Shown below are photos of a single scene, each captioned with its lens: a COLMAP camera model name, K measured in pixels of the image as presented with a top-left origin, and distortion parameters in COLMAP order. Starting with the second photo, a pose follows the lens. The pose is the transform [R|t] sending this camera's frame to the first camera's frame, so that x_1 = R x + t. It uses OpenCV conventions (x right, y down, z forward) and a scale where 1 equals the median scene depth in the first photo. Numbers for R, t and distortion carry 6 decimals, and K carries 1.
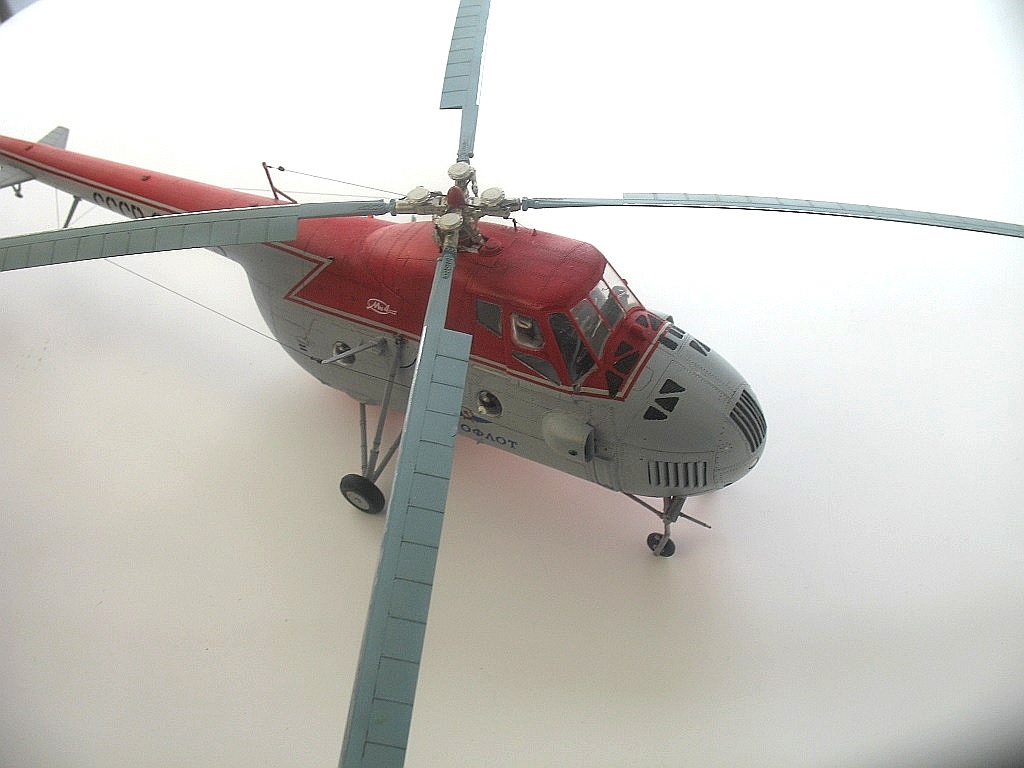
lens RADIAL K [[1039.3, 0, 512.0], [0, 1039.3, 384.0], [0, 0, 1]] dist [-0.189370, 0.167569]
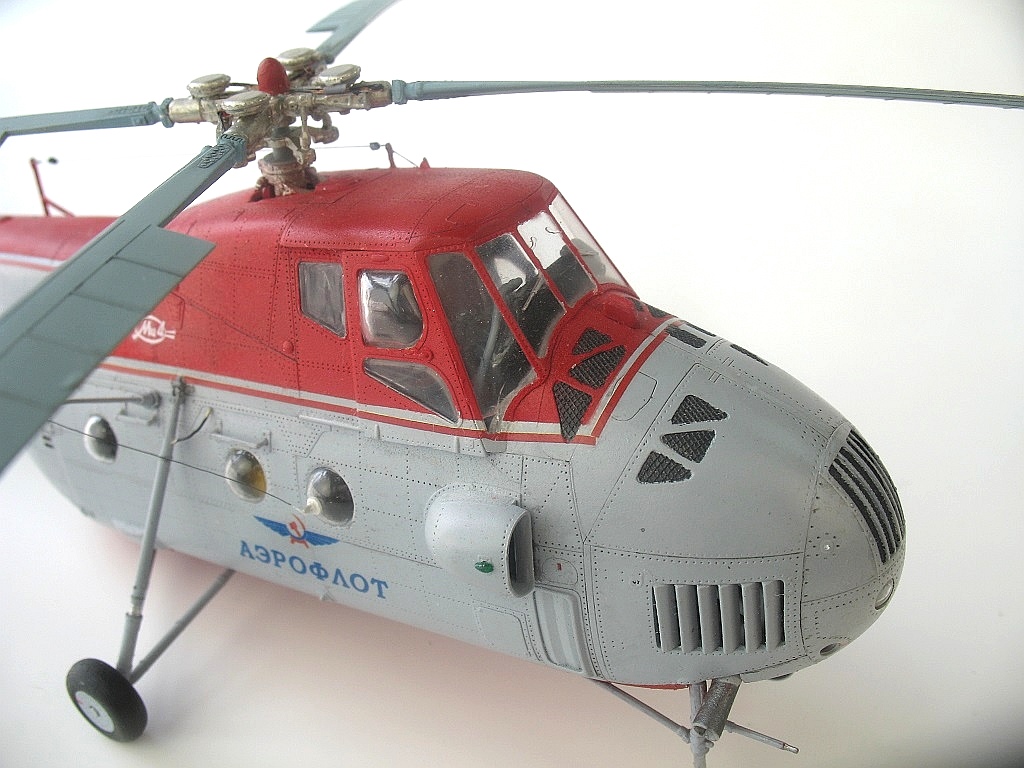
lens RADIAL K [[1039.3, 0, 512.0], [0, 1039.3, 384.0], [0, 0, 1]] dist [-0.189370, 0.167569]
pose [[0.999873, 0.004113, -0.015376, 0.077803], [-0.008966, 0.943720, -0.330624, 0.140599], [0.013150, 0.330719, 0.943637, 0.552993]]
